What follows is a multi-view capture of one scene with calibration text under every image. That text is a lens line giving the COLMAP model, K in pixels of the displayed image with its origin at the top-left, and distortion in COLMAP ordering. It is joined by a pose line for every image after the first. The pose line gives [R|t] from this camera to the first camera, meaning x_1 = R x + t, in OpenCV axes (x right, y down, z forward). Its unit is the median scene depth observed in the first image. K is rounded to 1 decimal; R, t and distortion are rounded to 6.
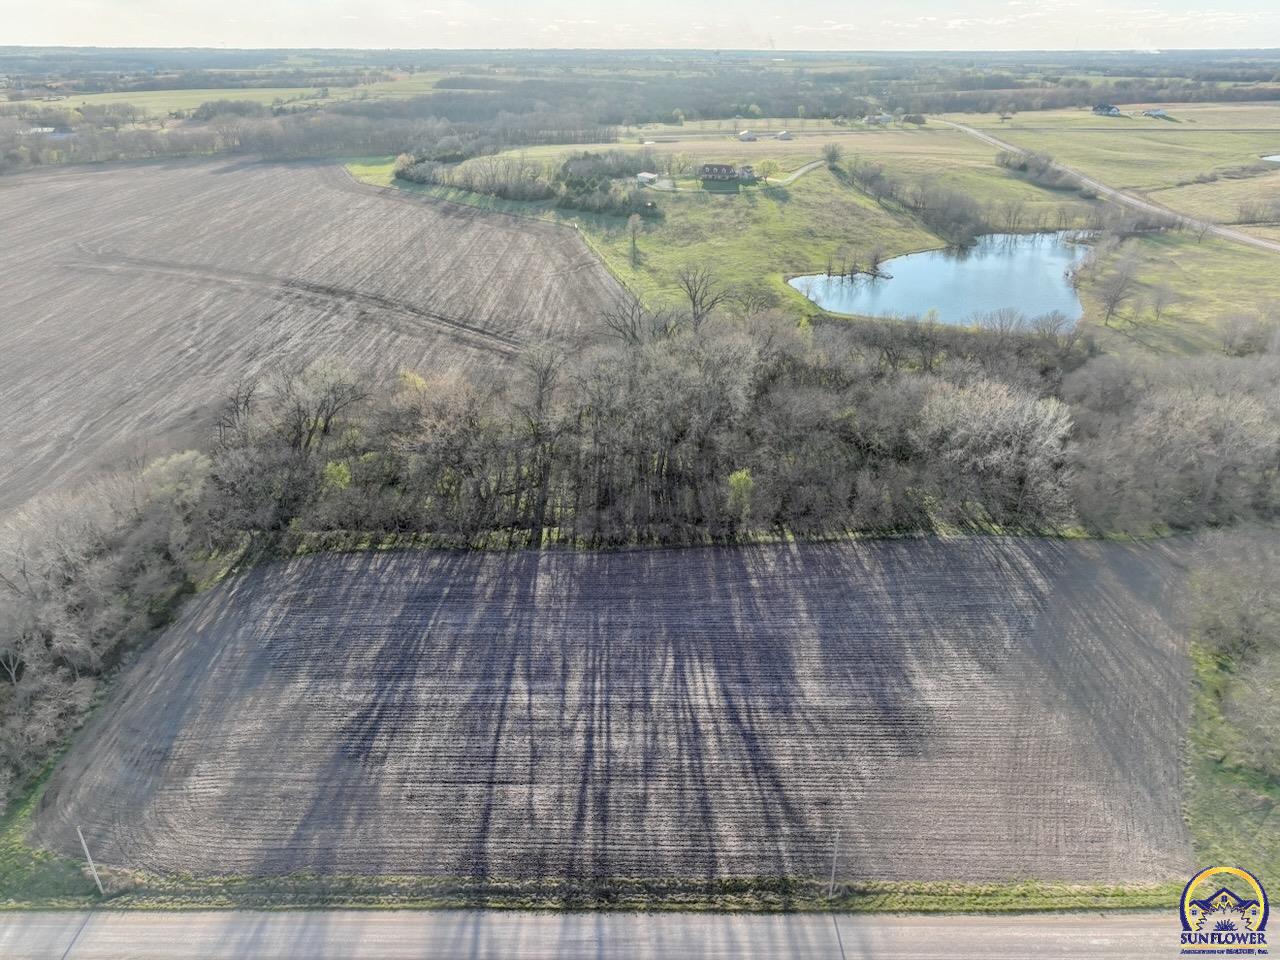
lens RADIAL K [[893.9, 0, 645.7], [0, 893.9, 485.4], [0, 0, 1]] dist [-0.002920, 0.020814]
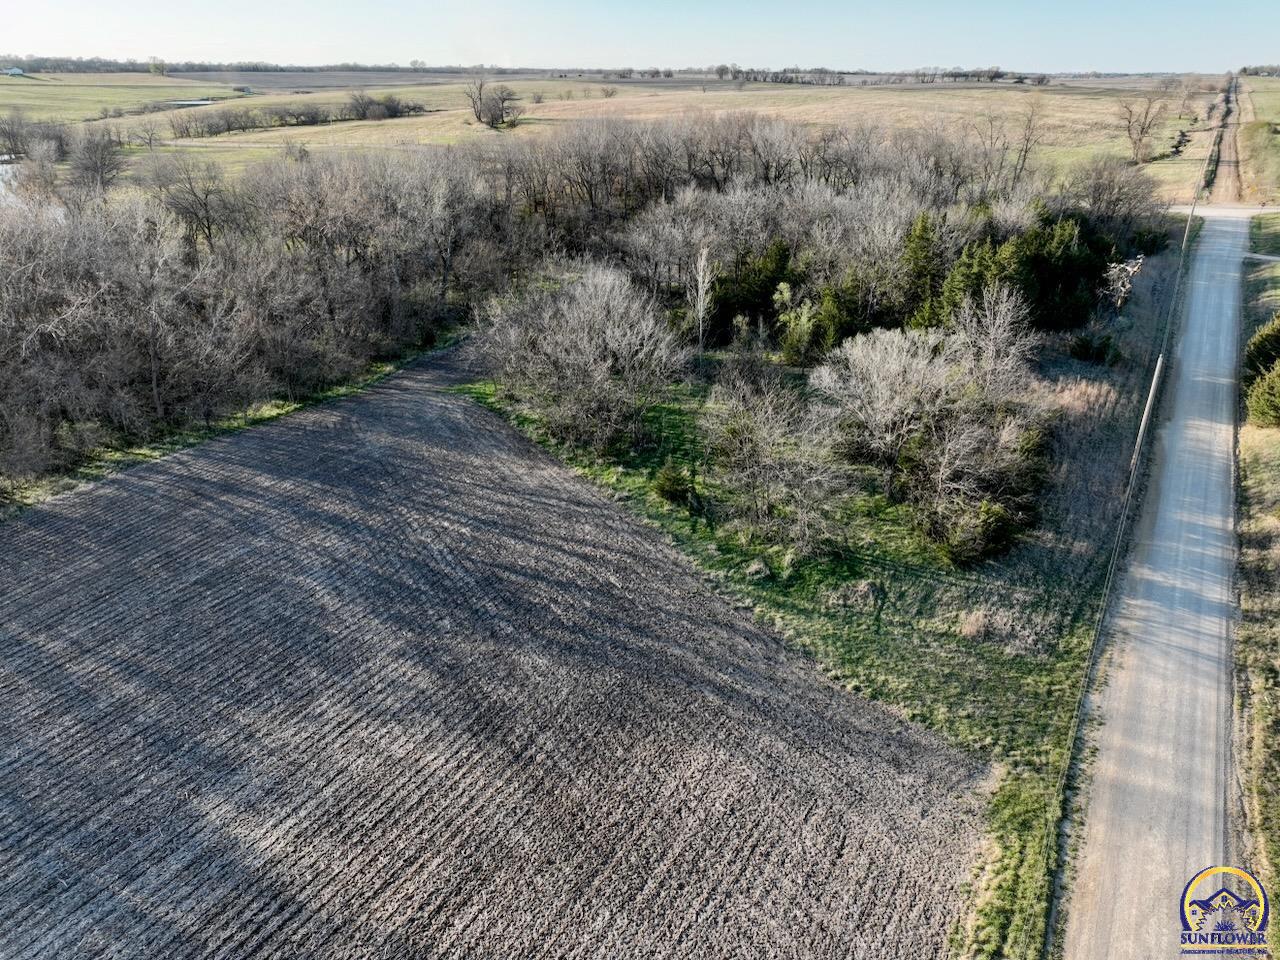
lens RADIAL K [[893.9, 0, 646.3], [0, 893.9, 486.7], [0, 0, 1]] dist [-0.002920, 0.020814]
pose [[0.480766, -0.368291, 0.795755, 0.141348], [0.377612, 0.906013, 0.191182, 0.098618], [-0.791374, 0.208573, 0.574651, 0.602471]]
